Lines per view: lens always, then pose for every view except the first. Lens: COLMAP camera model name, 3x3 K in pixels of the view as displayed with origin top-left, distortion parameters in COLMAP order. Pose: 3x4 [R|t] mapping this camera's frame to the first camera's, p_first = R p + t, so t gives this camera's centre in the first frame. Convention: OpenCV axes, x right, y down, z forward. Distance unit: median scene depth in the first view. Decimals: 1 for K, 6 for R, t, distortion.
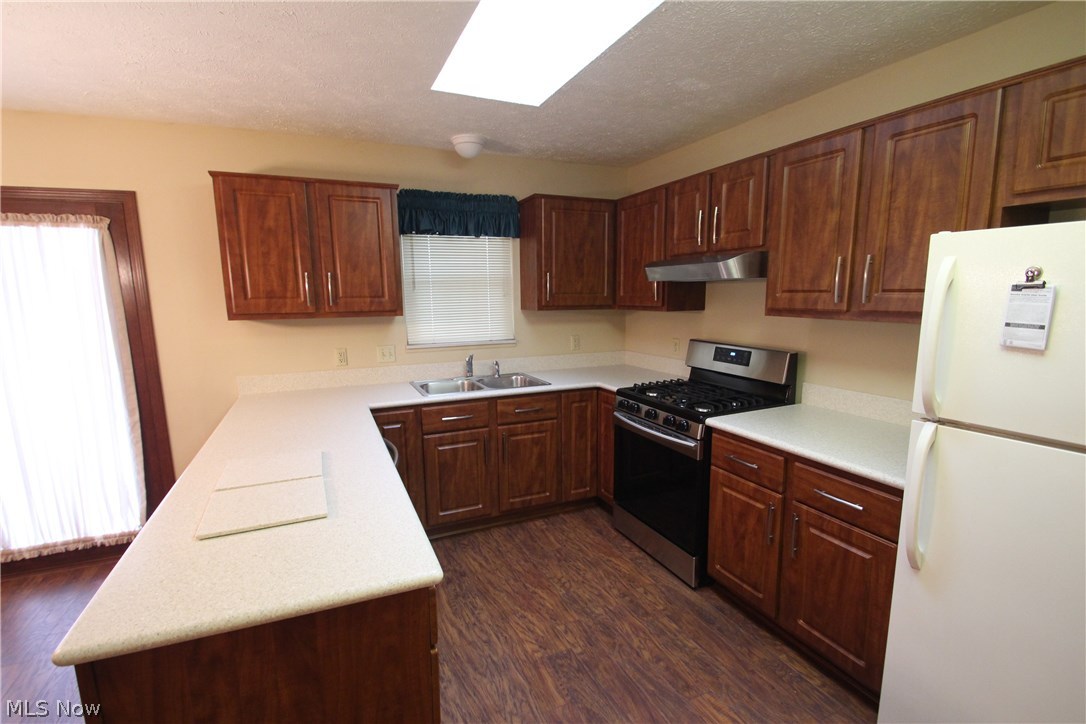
lens RADIAL K [[520.0, 0, 550.2], [0, 520.0, 377.3], [0, 0, 1]] dist [0.000197, -0.012507]
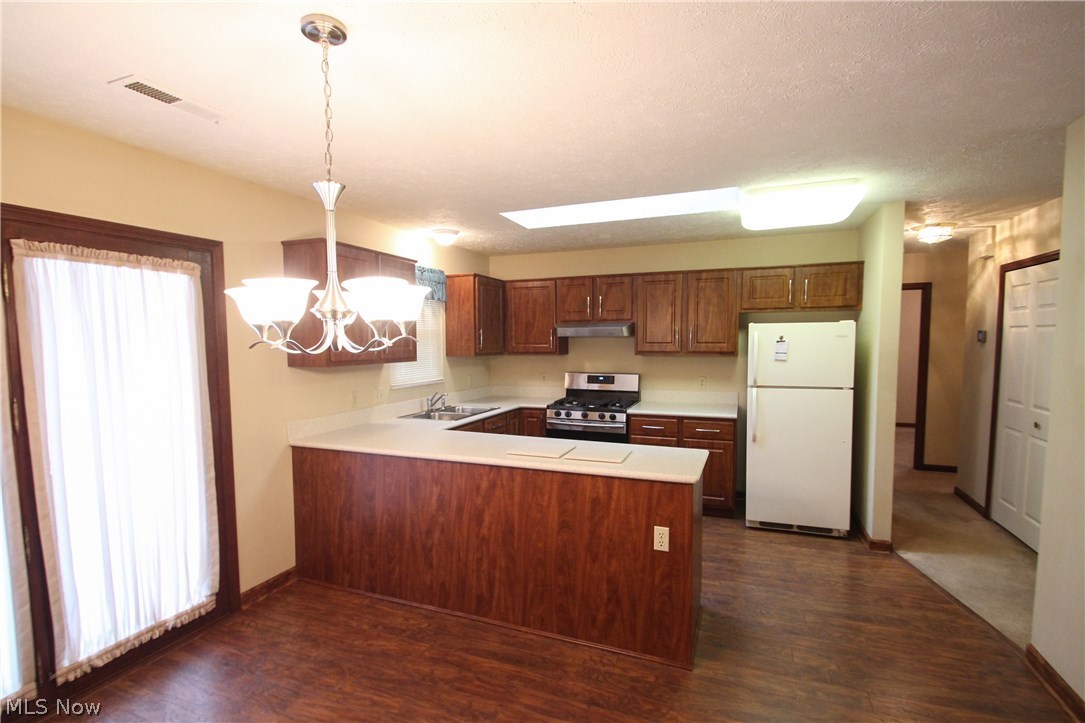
lens RADIAL K [[519.5, 0, 560.3], [0, 519.5, 375.5], [0, 0, 1]] dist [0.000197, -0.012507]
pose [[0.696865, -0.041988, 0.715972, -1.198875], [0.114554, 0.991985, -0.053322, 0.027776], [-0.707995, 0.119175, 0.696089, -0.146322]]
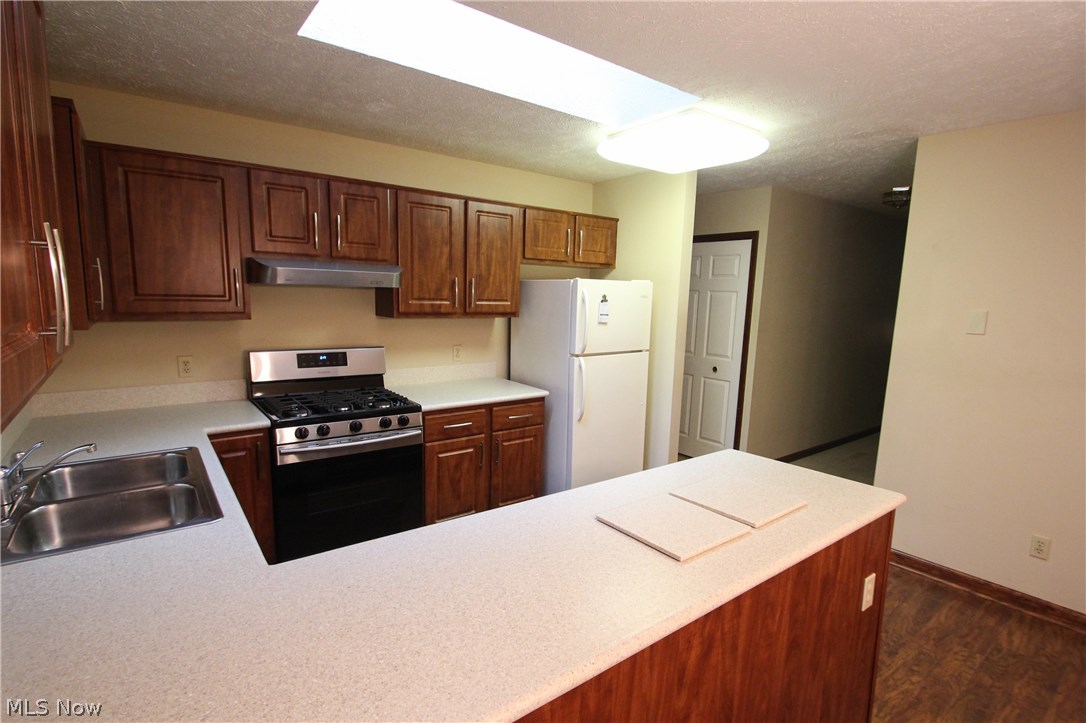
lens RADIAL K [[522.2, 0, 548.5], [0, 522.2, 373.6], [0, 0, 1]] dist [-0.003634, -0.000517]
pose [[-0.233527, -0.138458, 0.962442, -0.899377], [0.135620, 0.975497, 0.173243, -0.159295], [-0.962846, 0.170983, -0.209028, 0.955657]]
